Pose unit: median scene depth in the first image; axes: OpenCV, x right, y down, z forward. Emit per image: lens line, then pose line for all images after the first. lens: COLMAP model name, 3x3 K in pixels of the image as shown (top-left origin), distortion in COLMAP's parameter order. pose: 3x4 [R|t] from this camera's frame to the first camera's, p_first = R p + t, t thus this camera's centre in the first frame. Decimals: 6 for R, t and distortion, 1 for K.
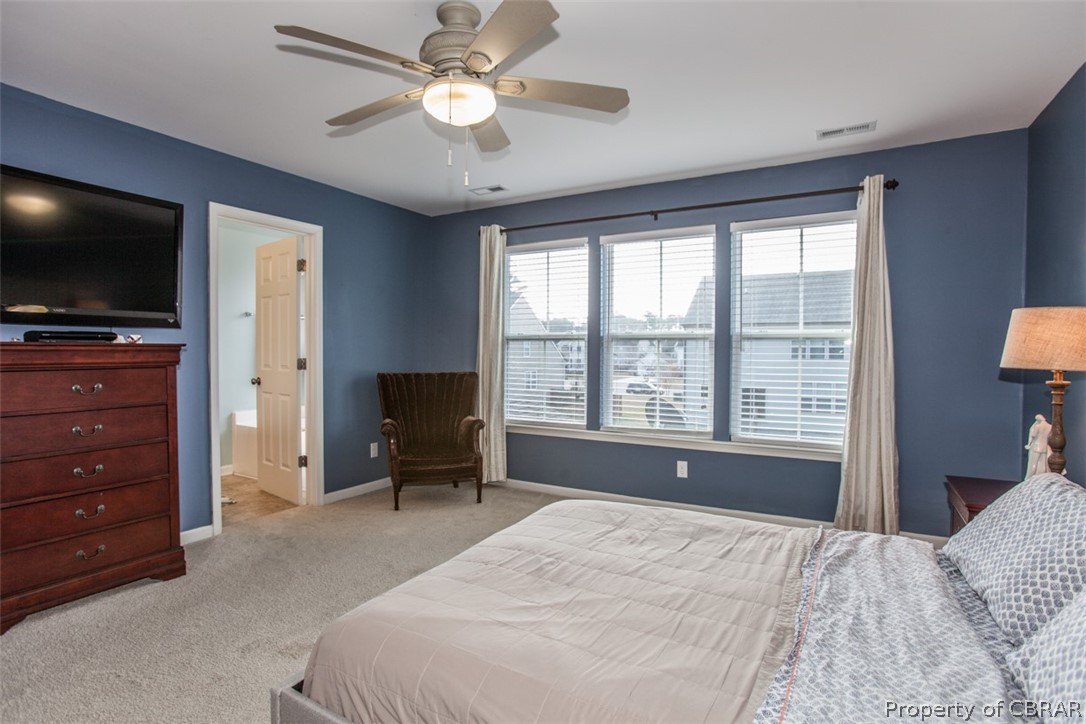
lens RADIAL K [[560.9, 0, 543.0], [0, 560.9, 362.0], [0, 0, 1]] dist [-0.076714, 0.047706]
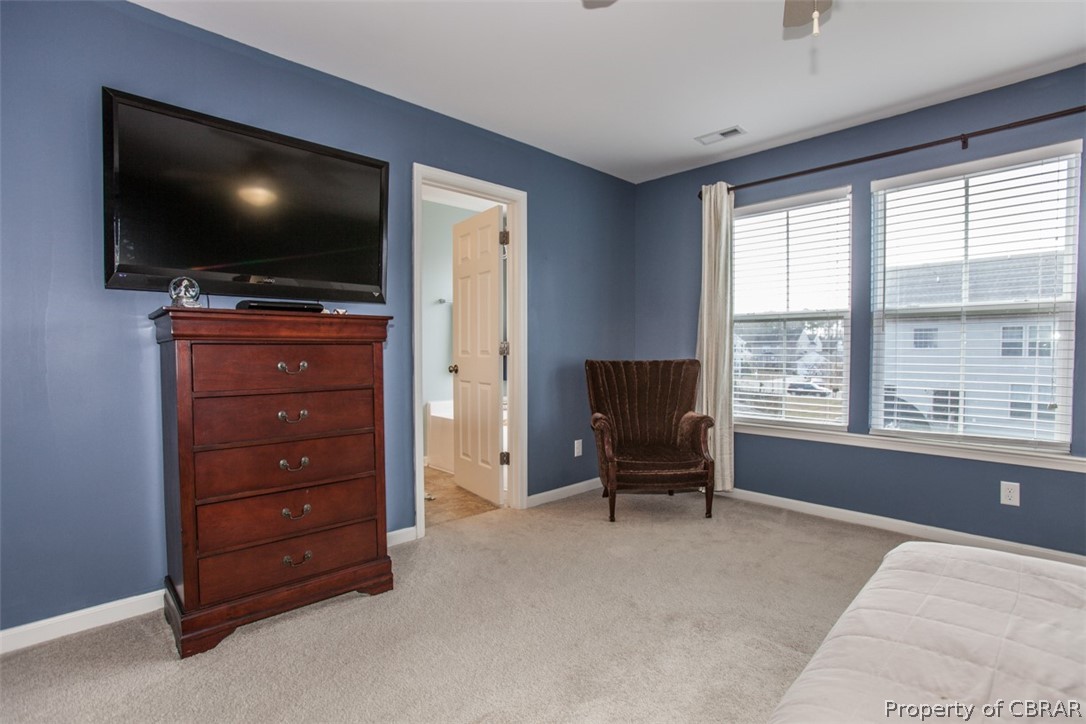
lens RADIAL K [[560.9, 0, 543.0], [0, 560.9, 362.0], [0, 0, 1]] dist [-0.076714, 0.047706]
pose [[0.957854, 0.001967, -0.287247, -0.119546], [-0.000484, 0.999986, 0.005235, 0.020264], [0.287254, -0.004876, 0.957842, 0.158204]]
